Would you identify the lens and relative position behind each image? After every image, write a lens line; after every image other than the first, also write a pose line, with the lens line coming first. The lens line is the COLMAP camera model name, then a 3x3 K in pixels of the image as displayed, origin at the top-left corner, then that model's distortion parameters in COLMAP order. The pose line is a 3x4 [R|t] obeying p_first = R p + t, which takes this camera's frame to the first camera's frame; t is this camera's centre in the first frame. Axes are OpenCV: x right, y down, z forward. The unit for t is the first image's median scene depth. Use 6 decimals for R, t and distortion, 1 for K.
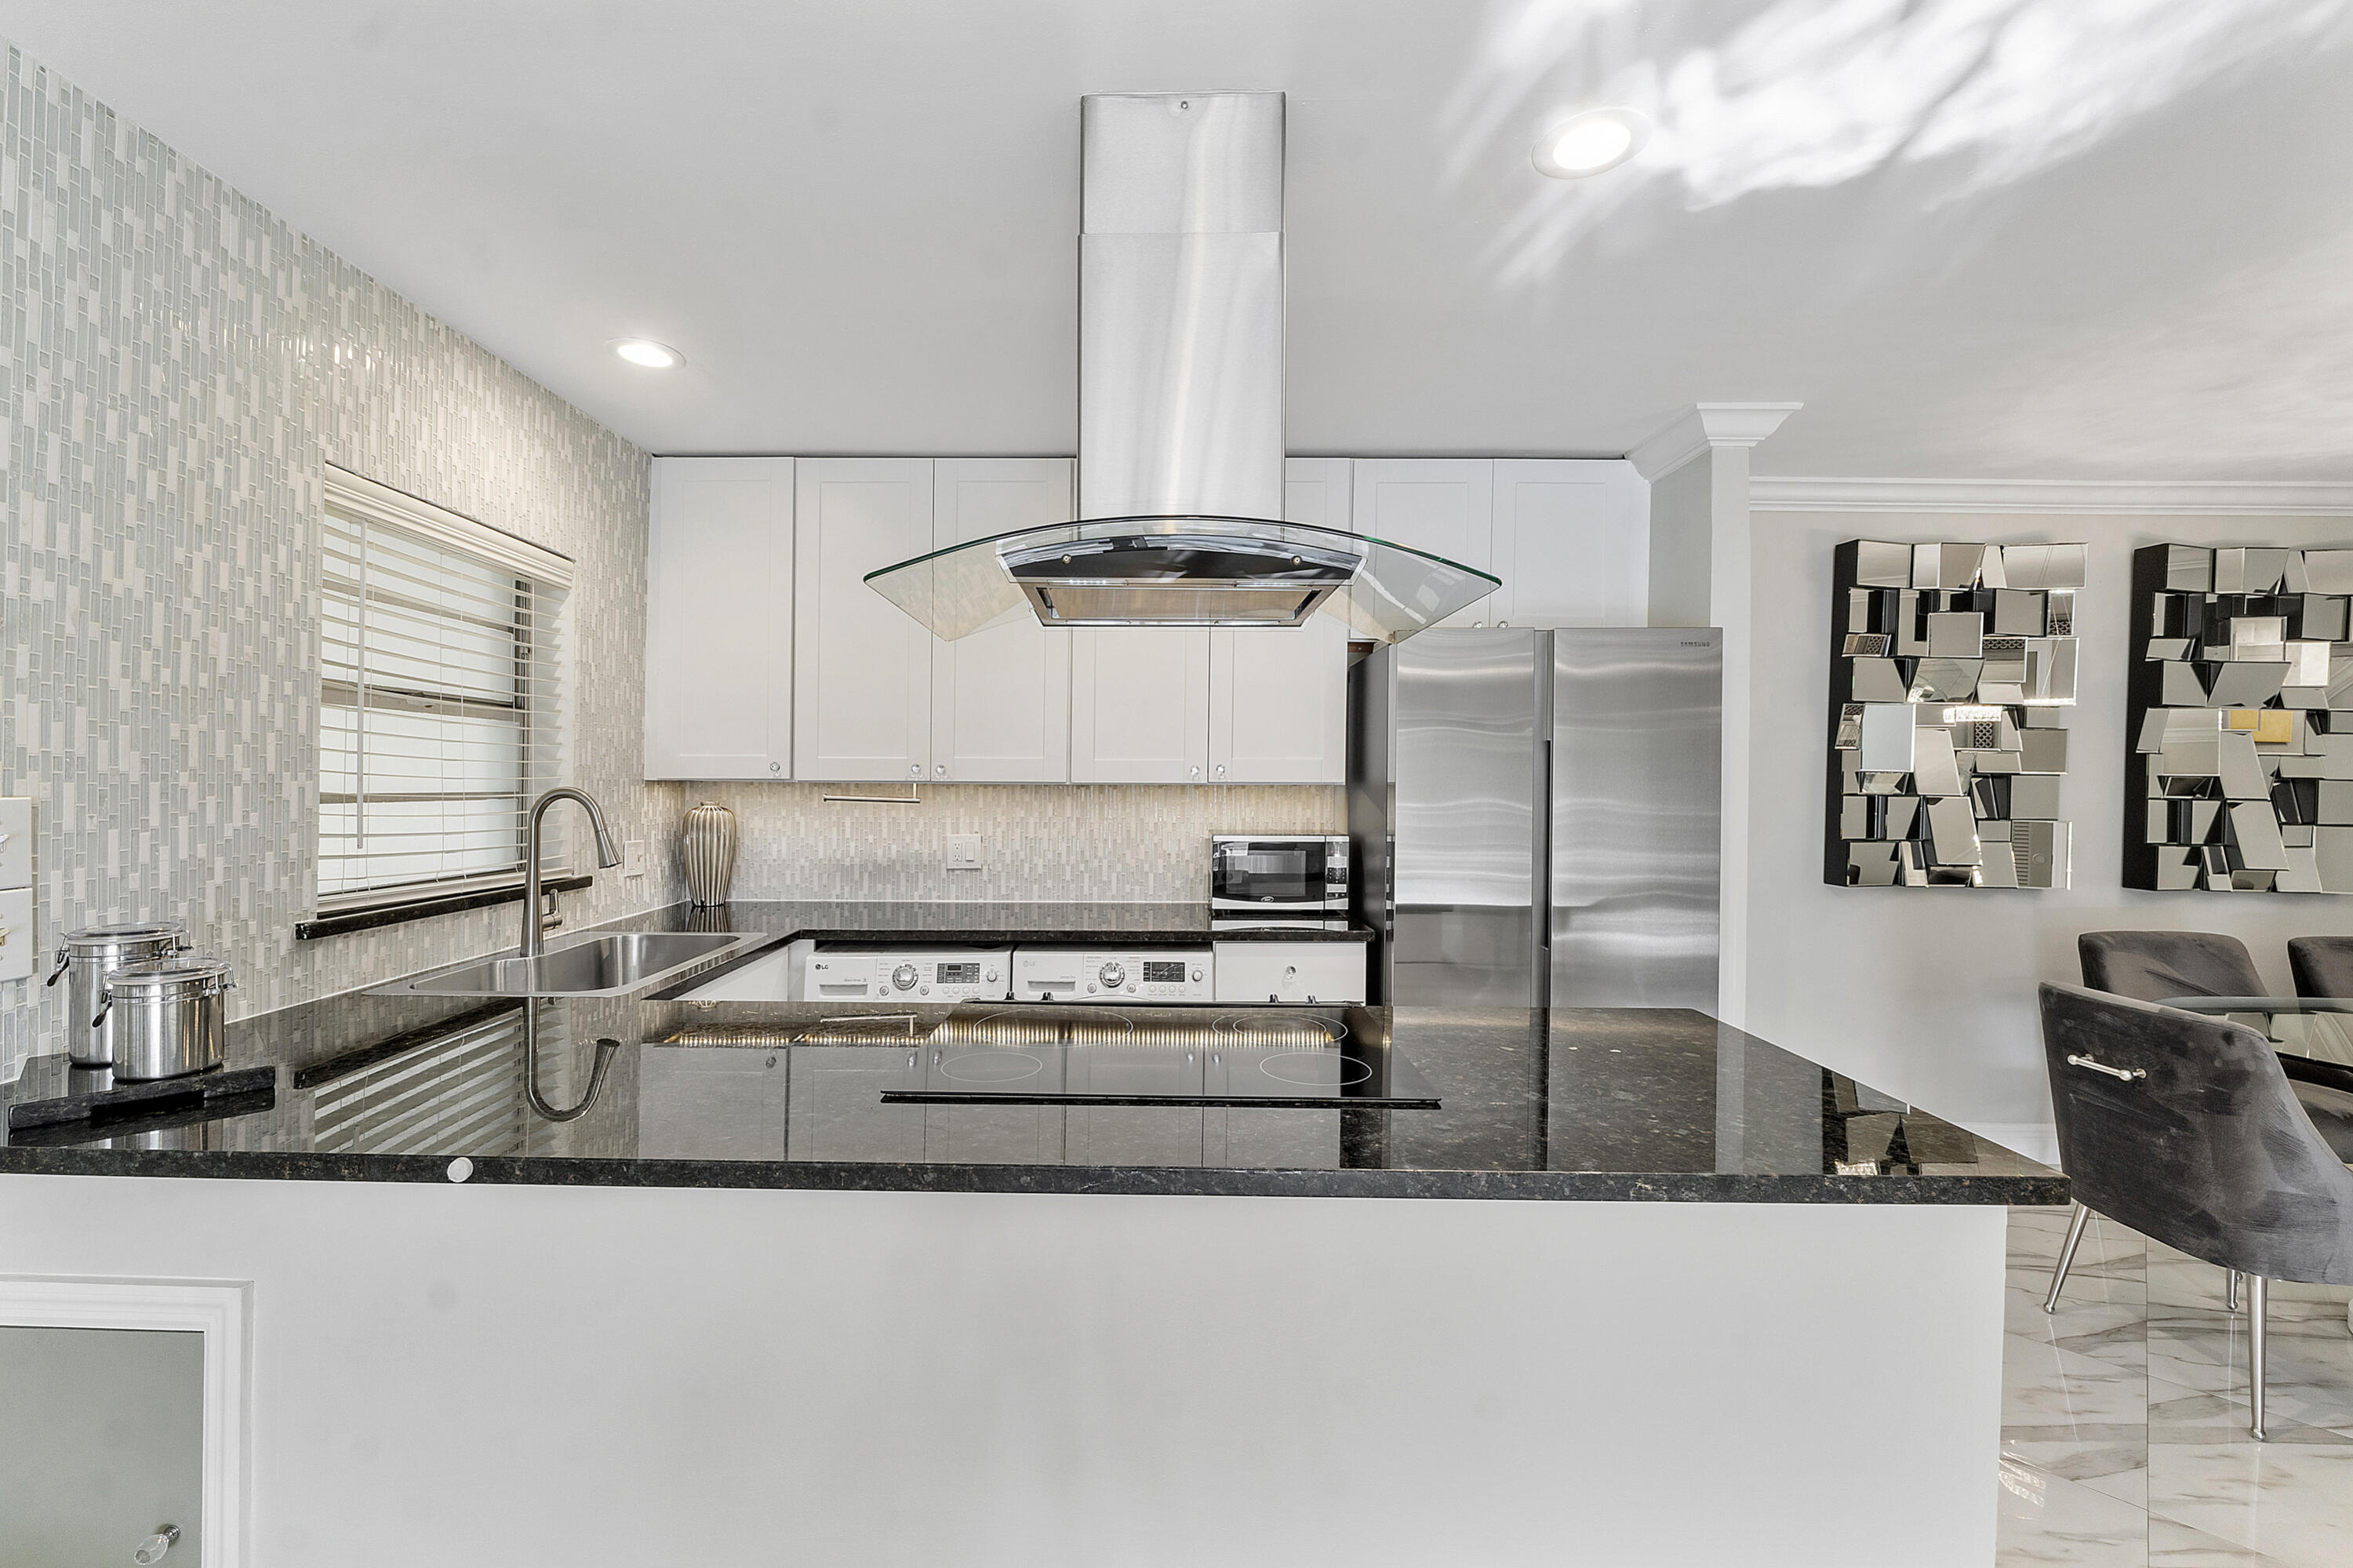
lens RADIAL K [[1000.4, 0, 1149.5], [0, 1000.4, 783.4], [0, 0, 1]] dist [0.003661, 0.000322]
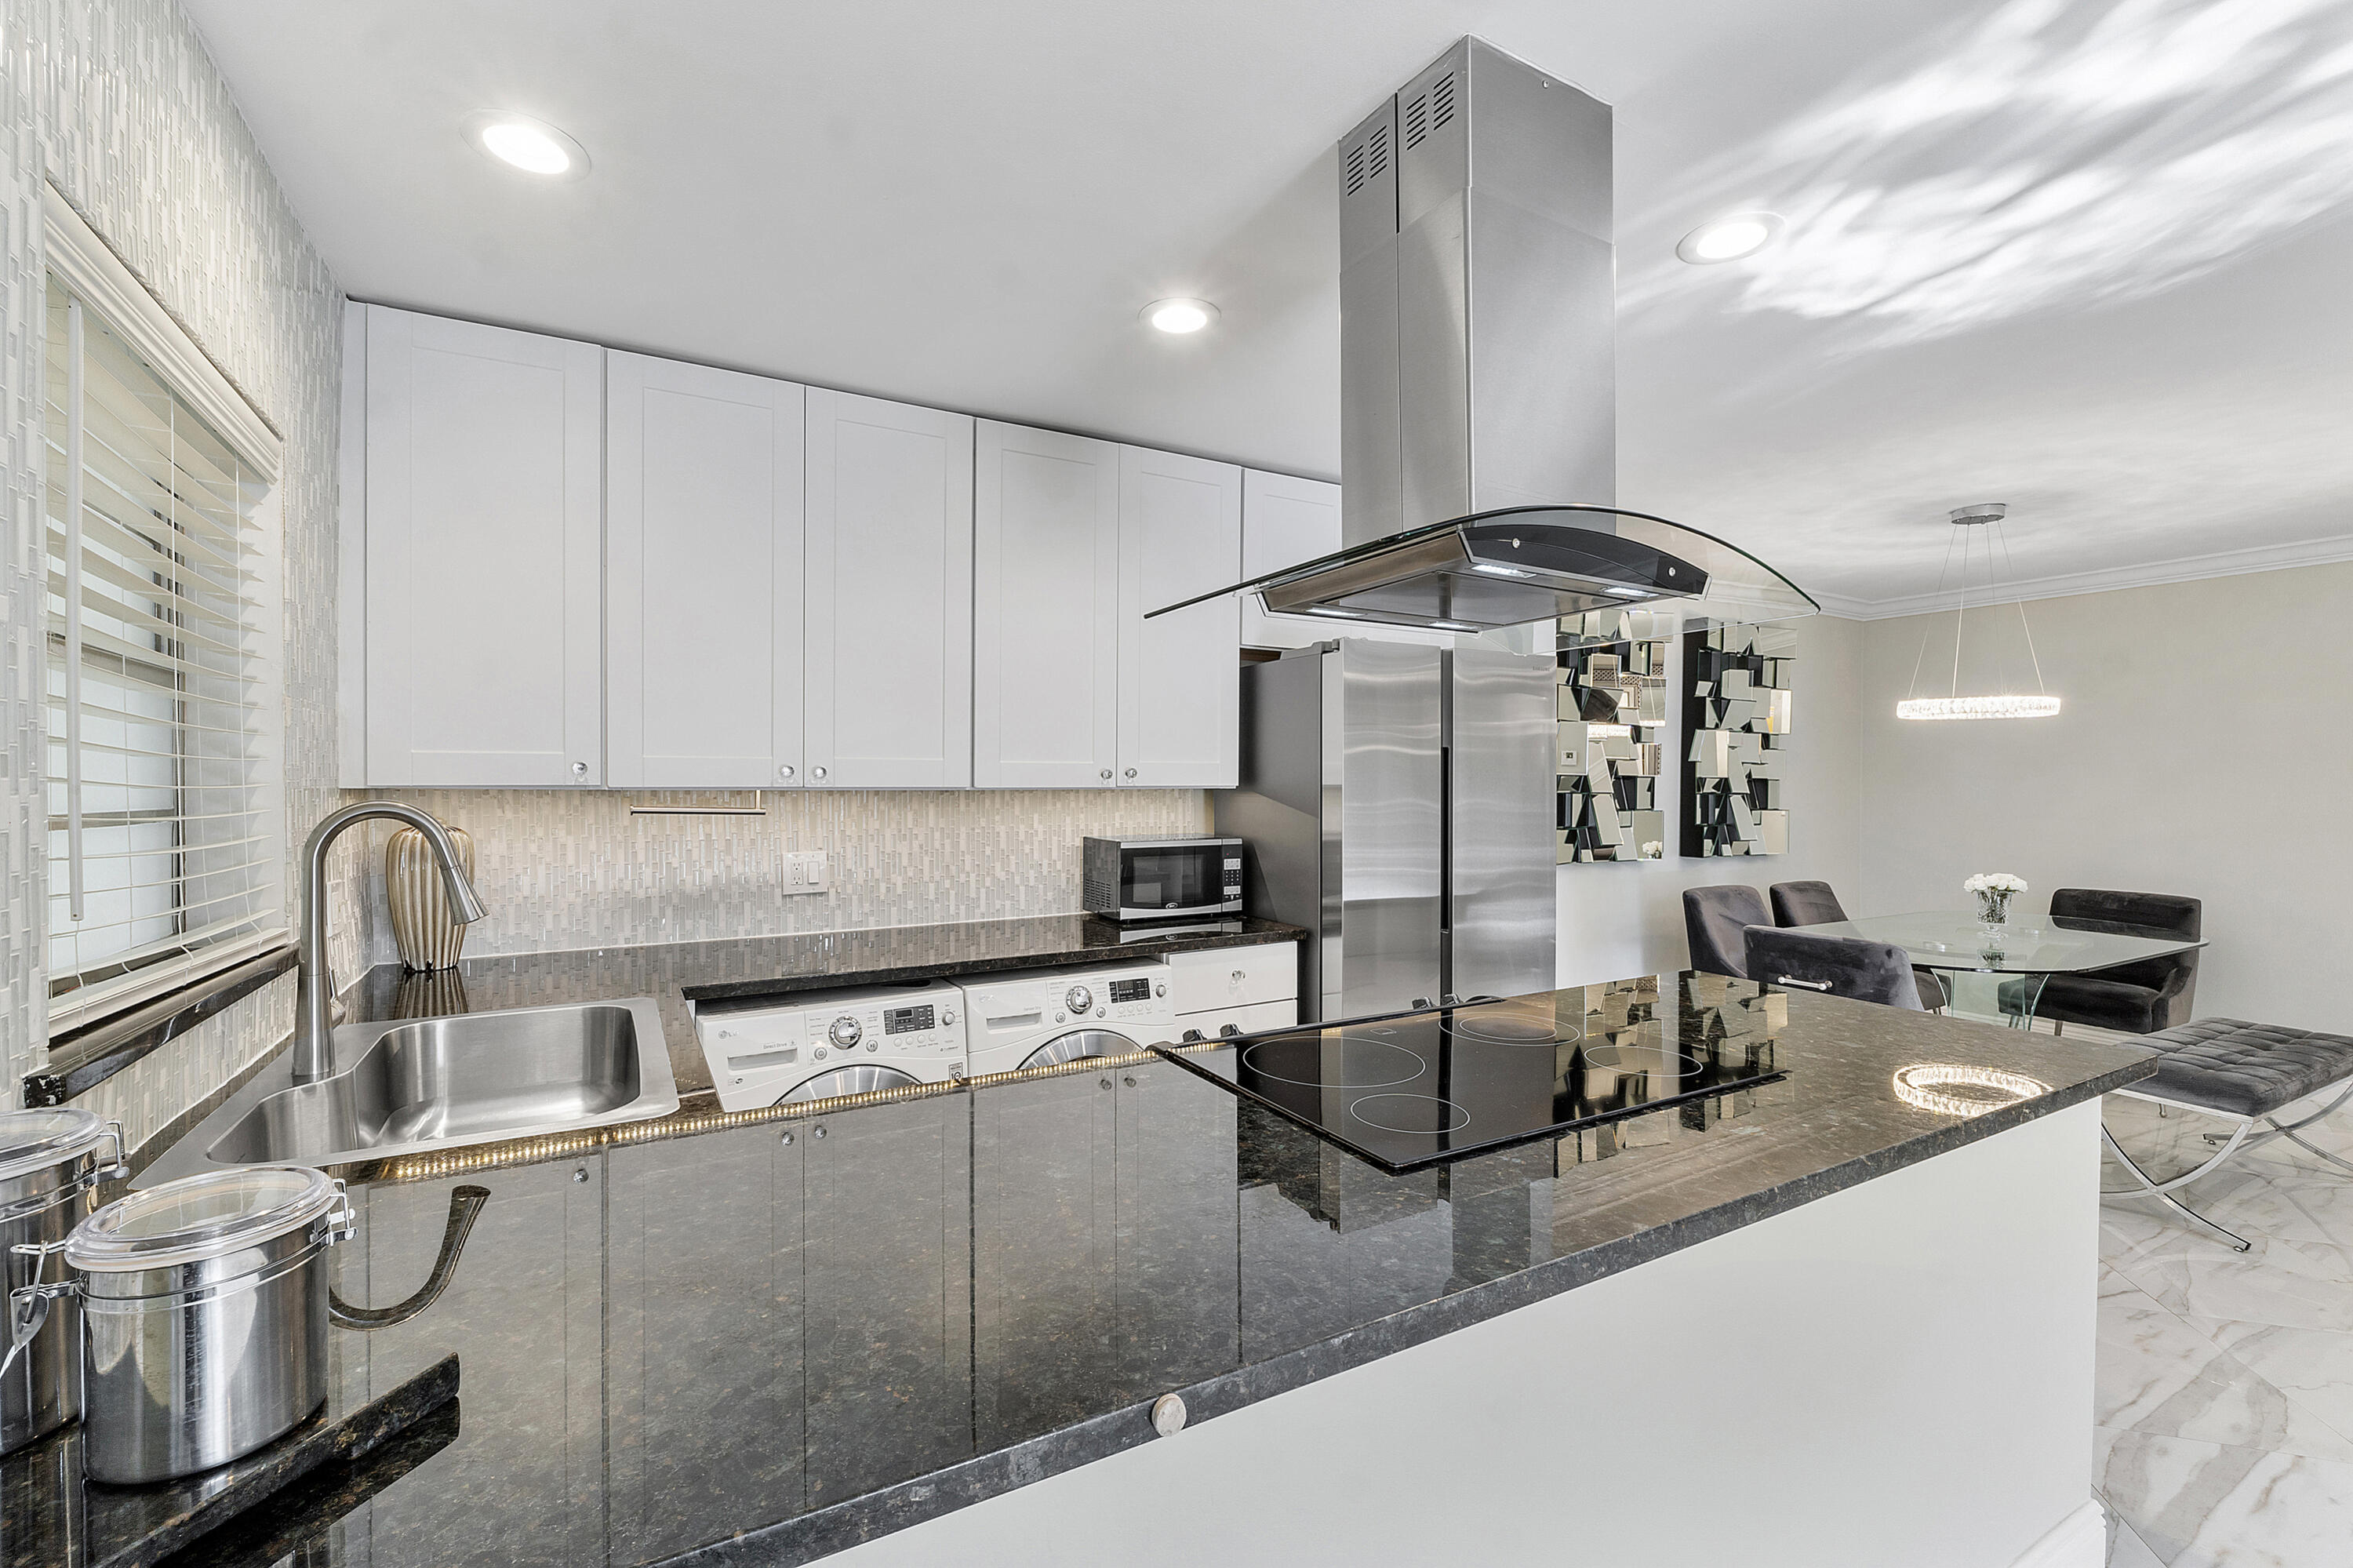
lens RADIAL K [[971.4, 0, 1204.7], [0, 971.4, 789.5], [0, 0, 1]] dist [-0.000343, 0.000008]
pose [[0.867302, -0.008190, 0.497715, -0.544021], [0.006093, 0.999964, 0.005836, -0.004914], [-0.497746, -0.002029, 0.867321, 0.269860]]
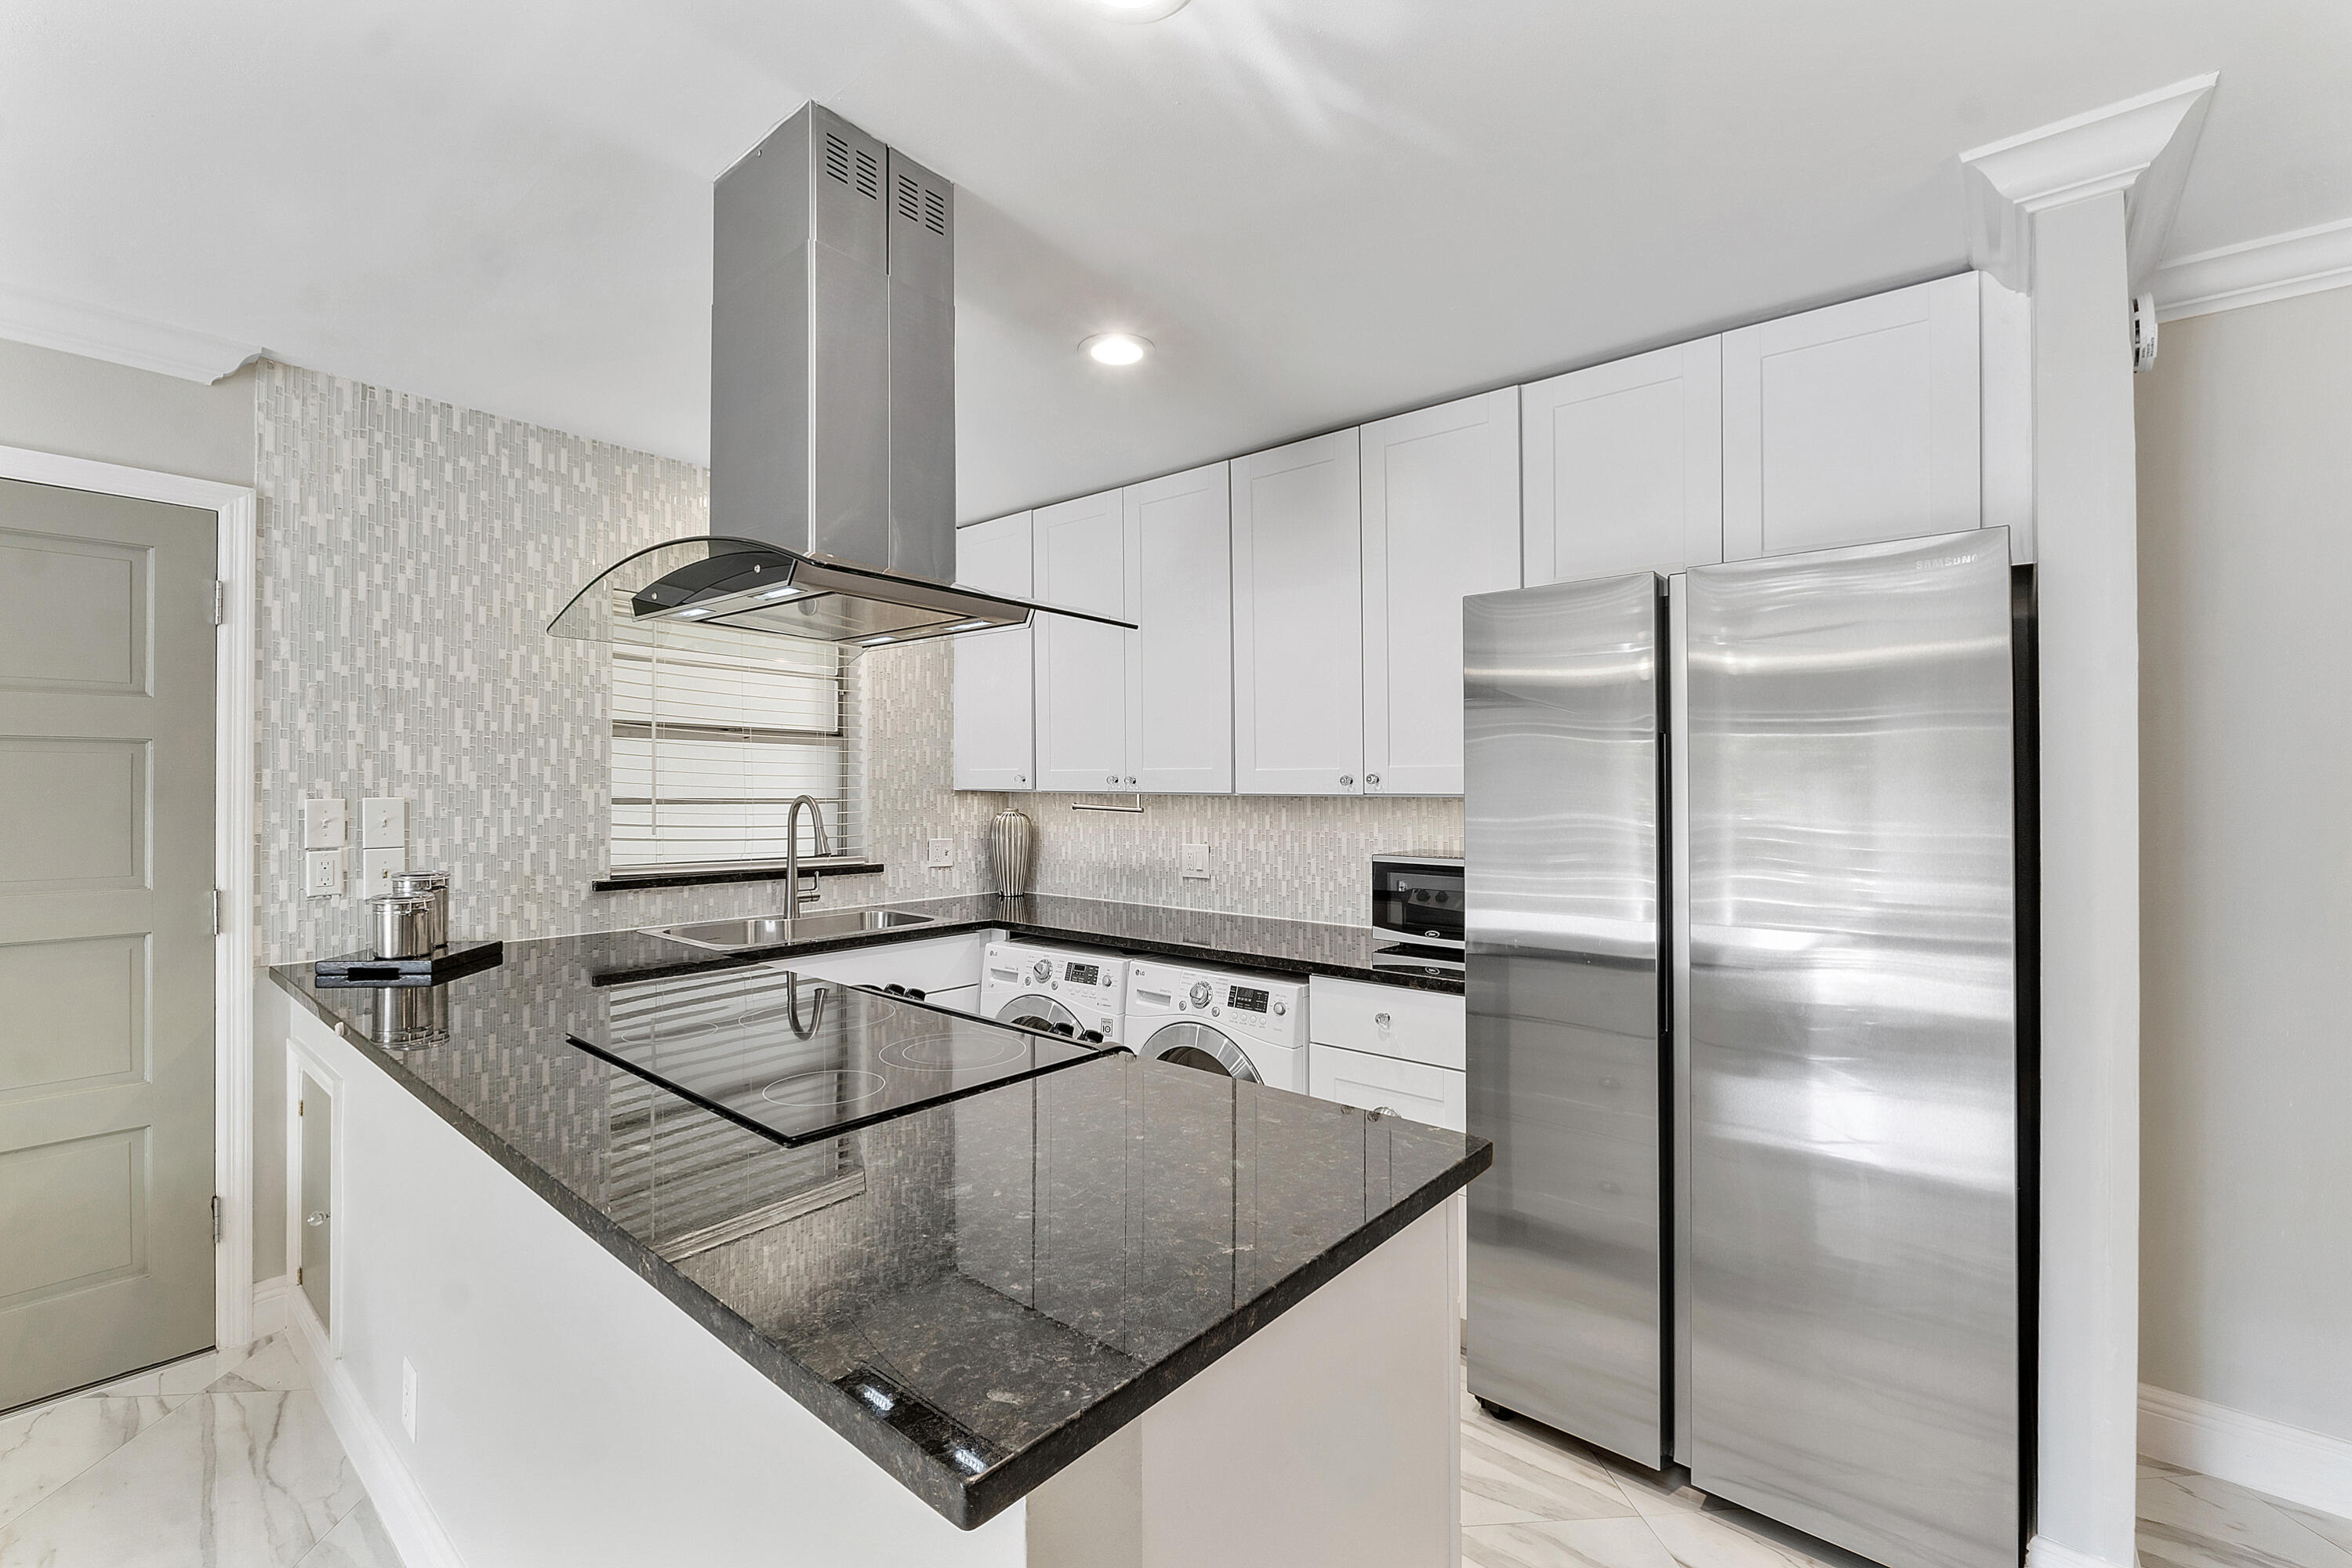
lens RADIAL K [[994.9, 0, 1174.8], [0, 994.9, 792.5], [0, 0, 1]] dist [-0.001170, -0.000145]
pose [[0.771718, 0.001909, -0.635962, 0.811895], [-0.005165, 0.999981, -0.003267, 0.002810], [0.635944, 0.005806, 0.771713, 0.369624]]
